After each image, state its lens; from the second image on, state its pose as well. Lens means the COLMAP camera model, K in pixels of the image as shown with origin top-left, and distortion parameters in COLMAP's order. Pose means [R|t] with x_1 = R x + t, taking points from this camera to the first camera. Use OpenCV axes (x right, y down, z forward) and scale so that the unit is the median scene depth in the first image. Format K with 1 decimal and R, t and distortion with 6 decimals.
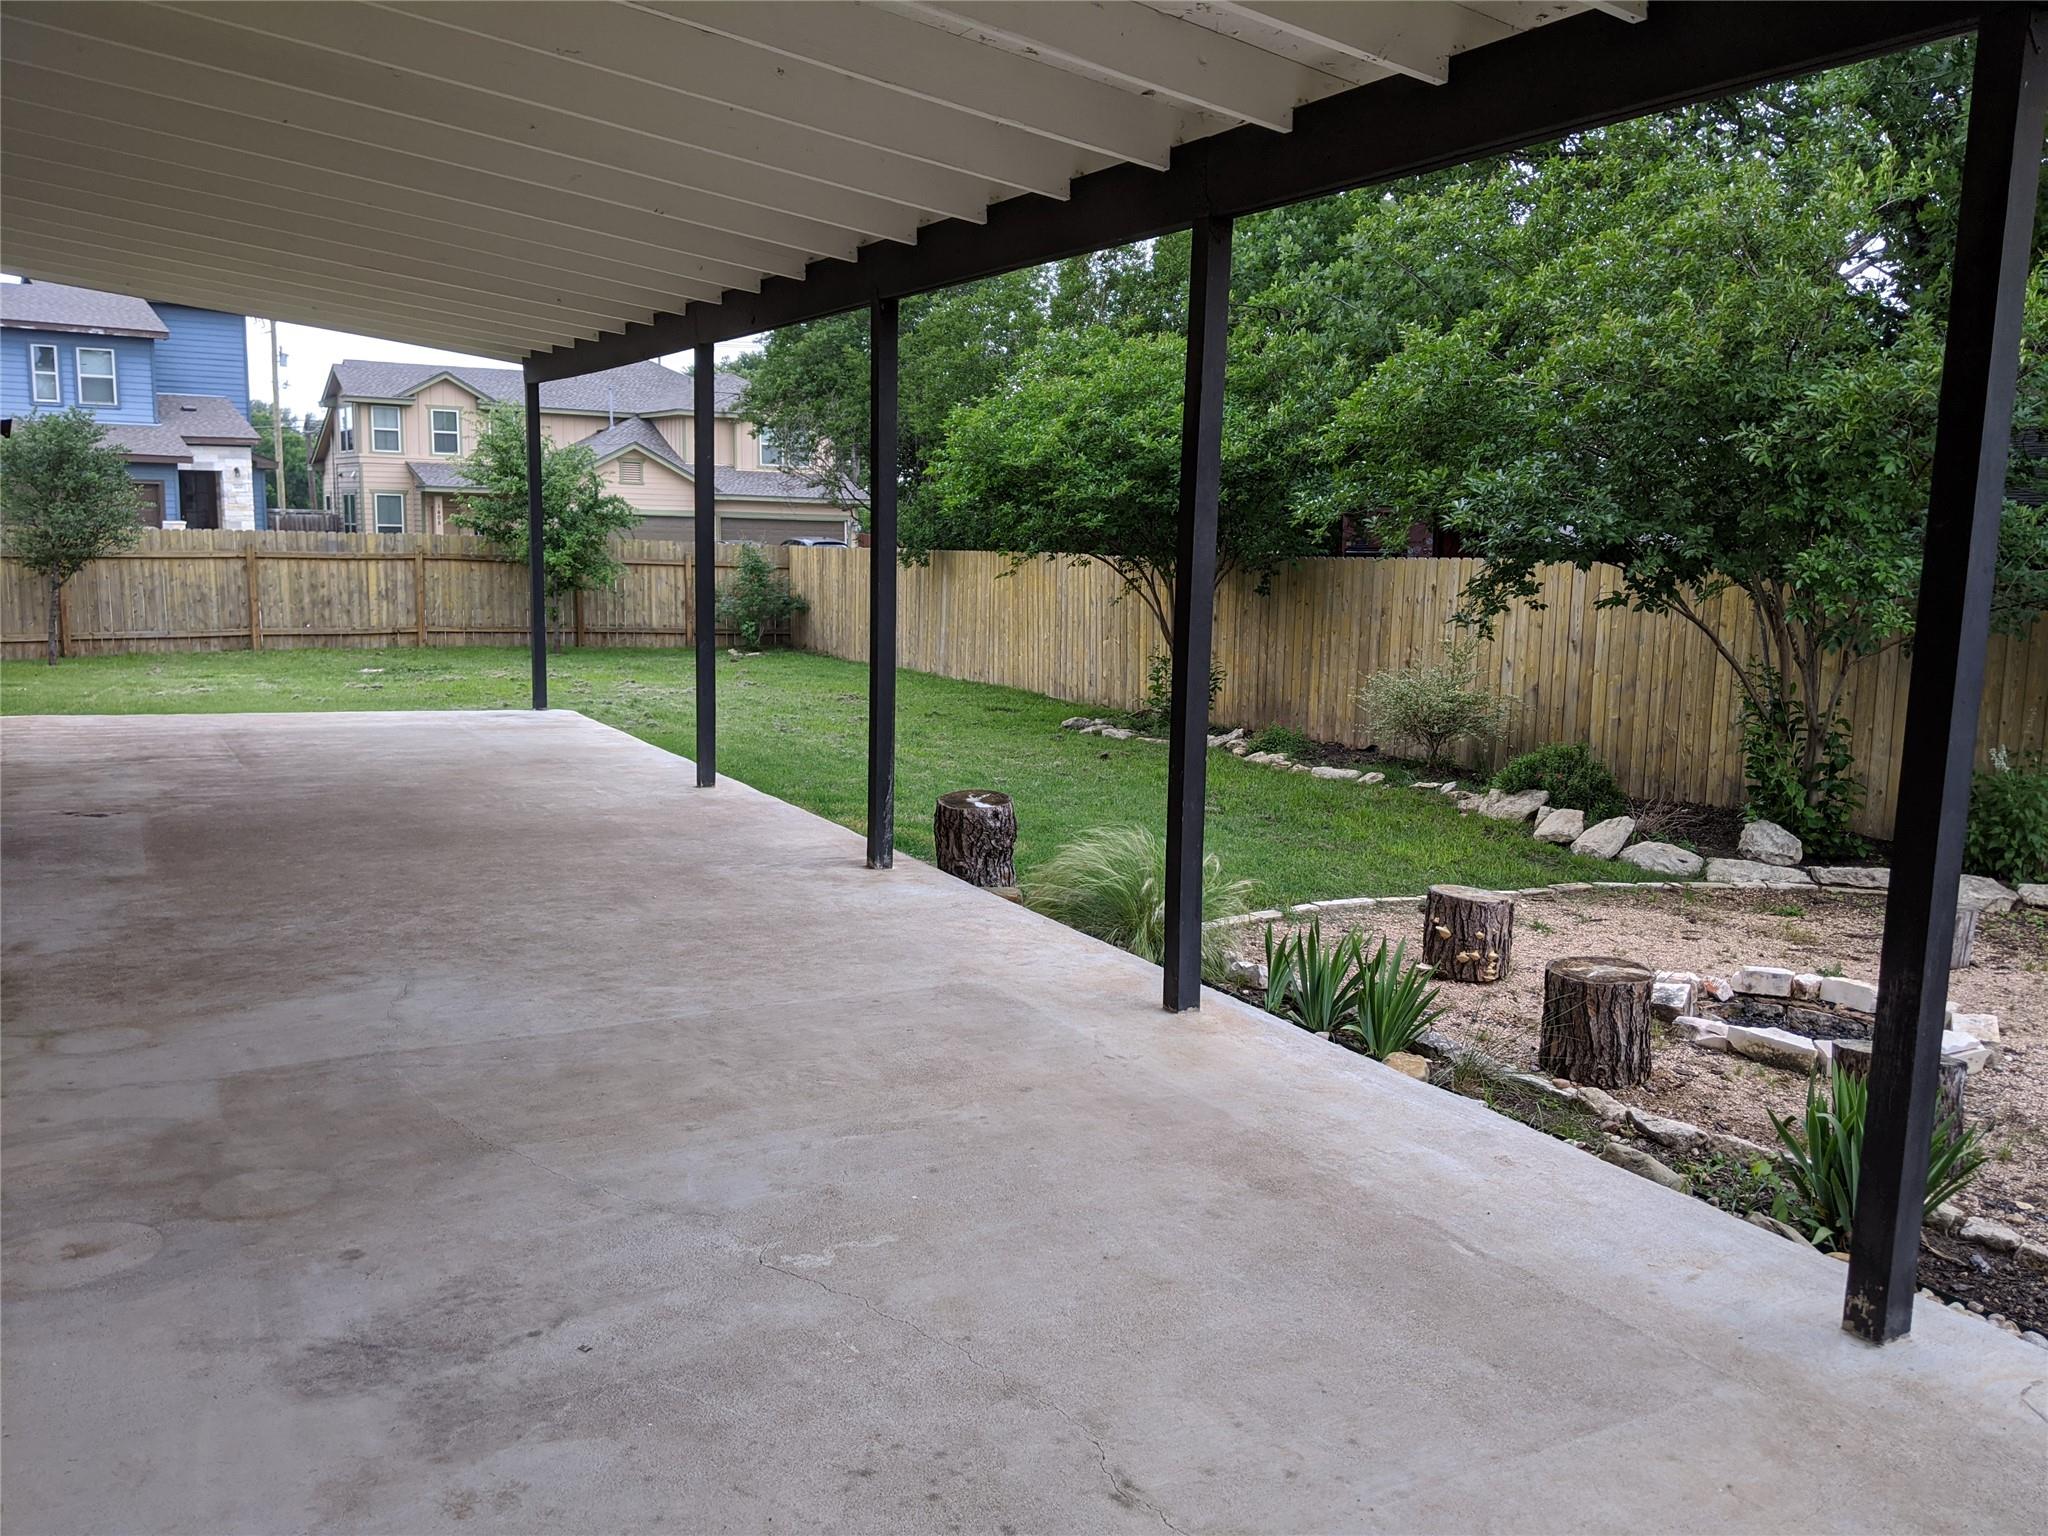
lens RADIAL K [[1646.3, 0, 1077.2], [0, 1646.3, 767.5], [0, 0, 1]] dist [0.015058, -0.006101]
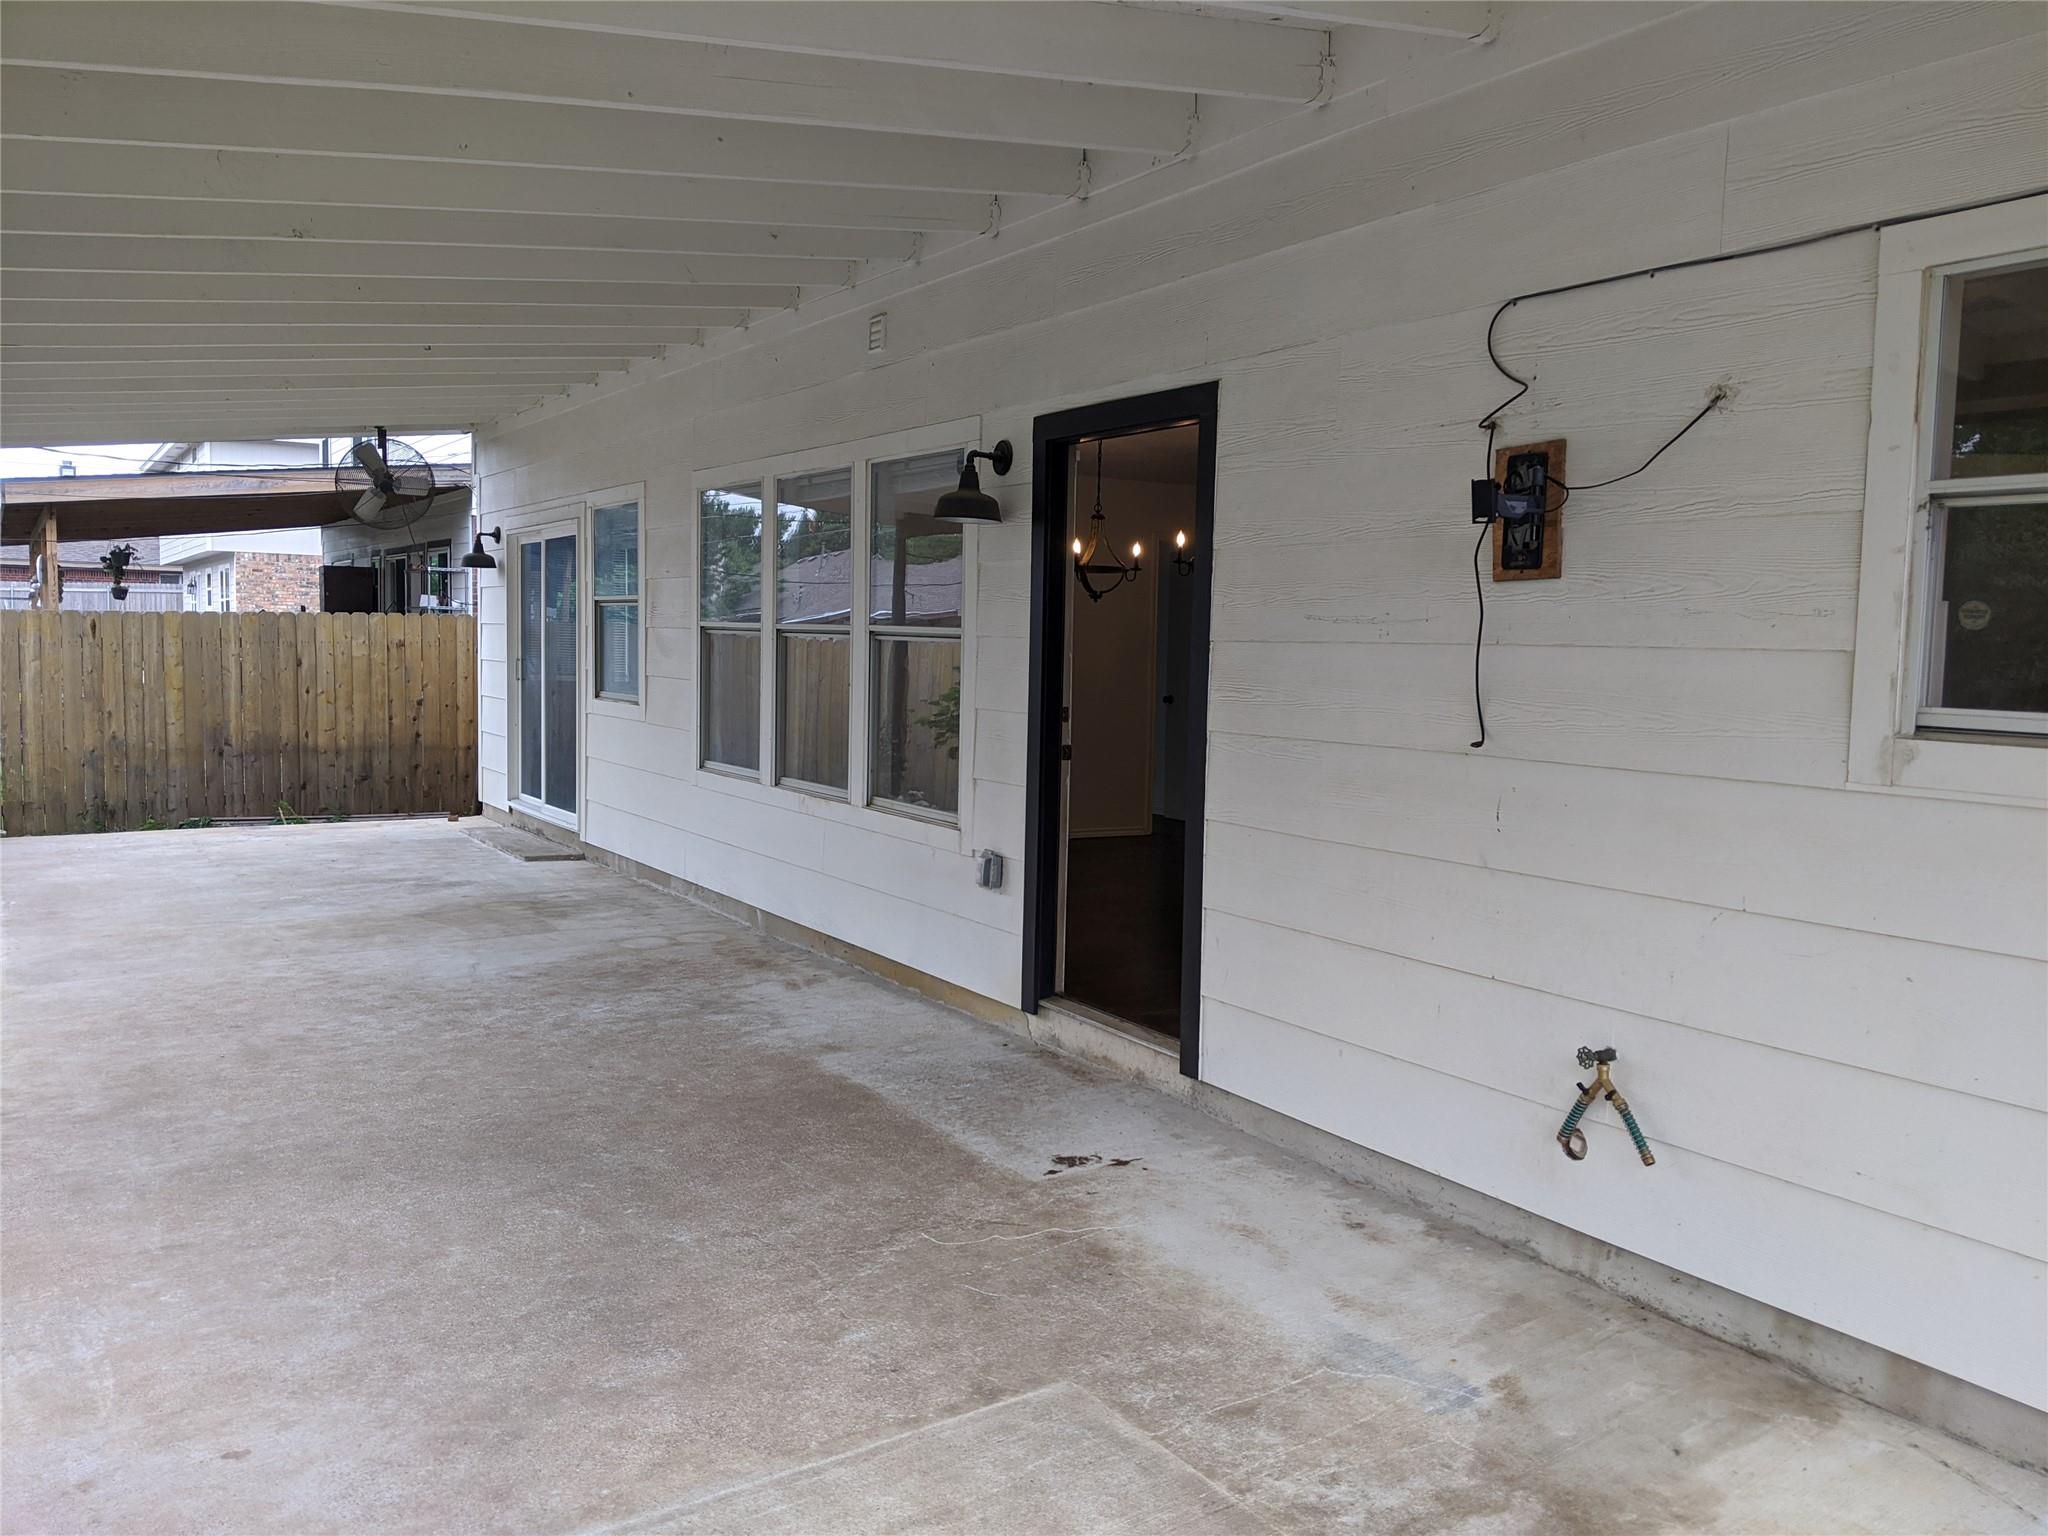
lens RADIAL K [[1646.3, 0, 1077.2], [0, 1646.3, 767.5], [0, 0, 1]] dist [0.015058, -0.006101]
pose [[-0.997623, -0.046370, -0.050965, -0.788071], [-0.056623, 0.973185, 0.222948, -0.349244], [0.039260, 0.225304, -0.973497, 2.204811]]
